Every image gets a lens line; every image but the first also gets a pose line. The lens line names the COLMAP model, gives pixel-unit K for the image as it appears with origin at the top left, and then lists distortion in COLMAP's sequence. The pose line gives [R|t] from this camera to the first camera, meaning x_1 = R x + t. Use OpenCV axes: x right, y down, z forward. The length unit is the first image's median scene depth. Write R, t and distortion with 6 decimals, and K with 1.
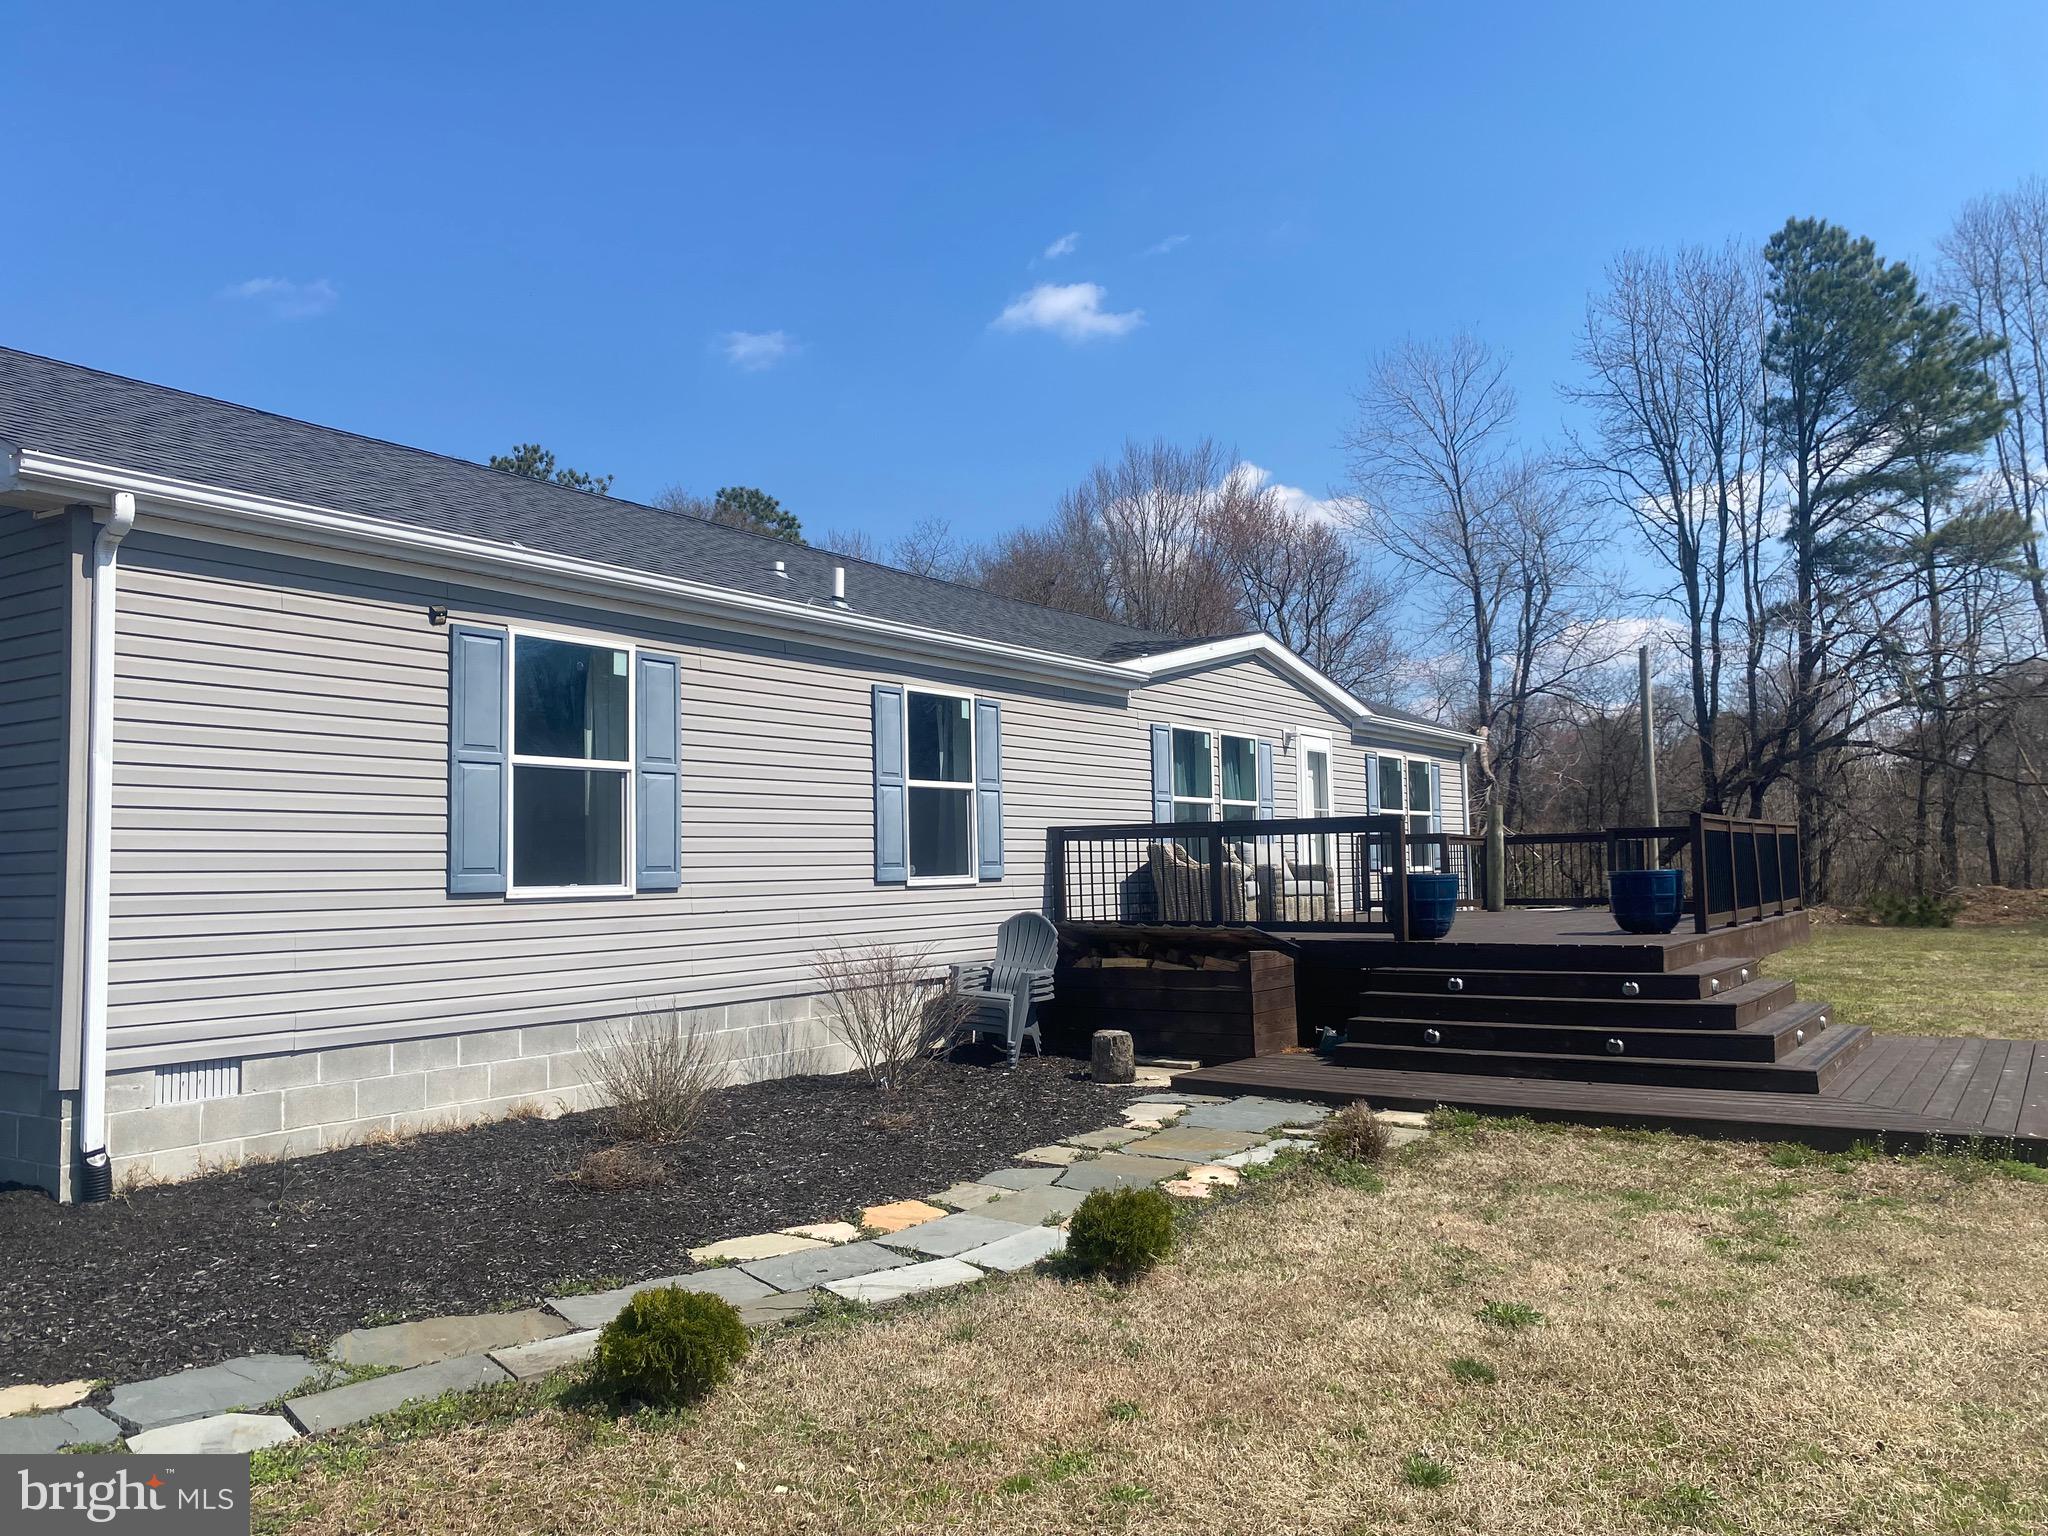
lens RADIAL K [[1557.7, 0, 1021.5], [0, 1557.7, 778.0], [0, 0, 1]] dist [0.054624, -0.069802]
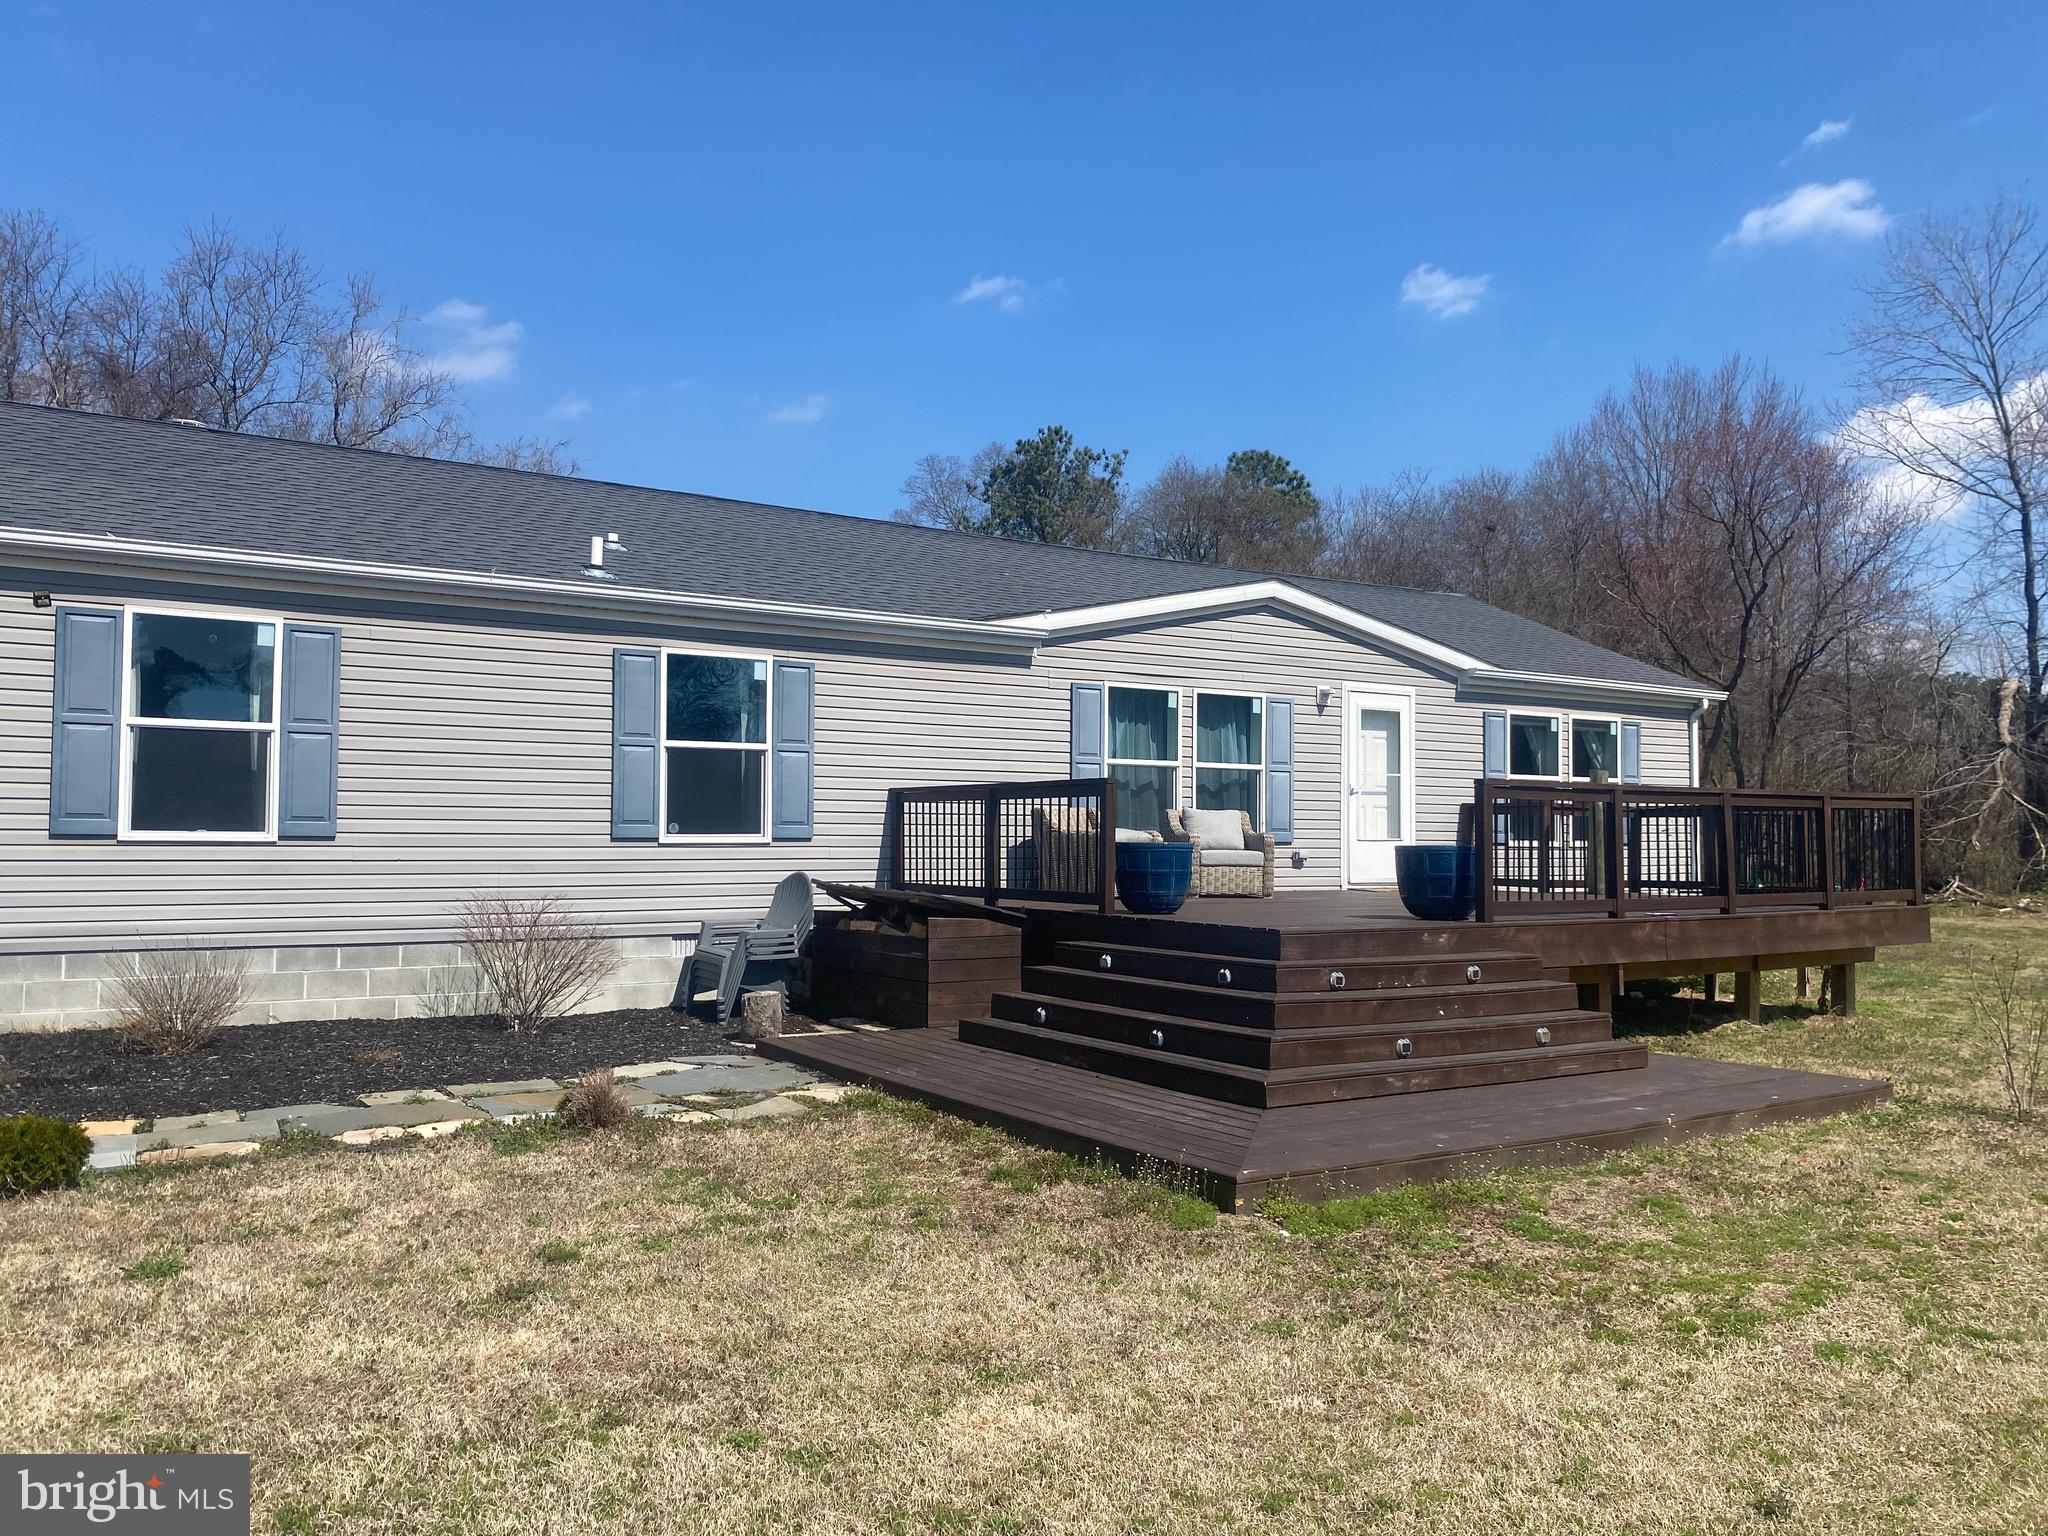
lens RADIAL K [[1557.7, 0, 1032.3], [0, 1557.7, 779.1], [0, 0, 1]] dist [0.054624, -0.069802]
pose [[0.918892, 0.009944, -0.394383, 0.528823], [-0.000633, 0.999718, 0.023733, 0.002331], [0.394508, -0.021559, 0.918640, 0.134772]]
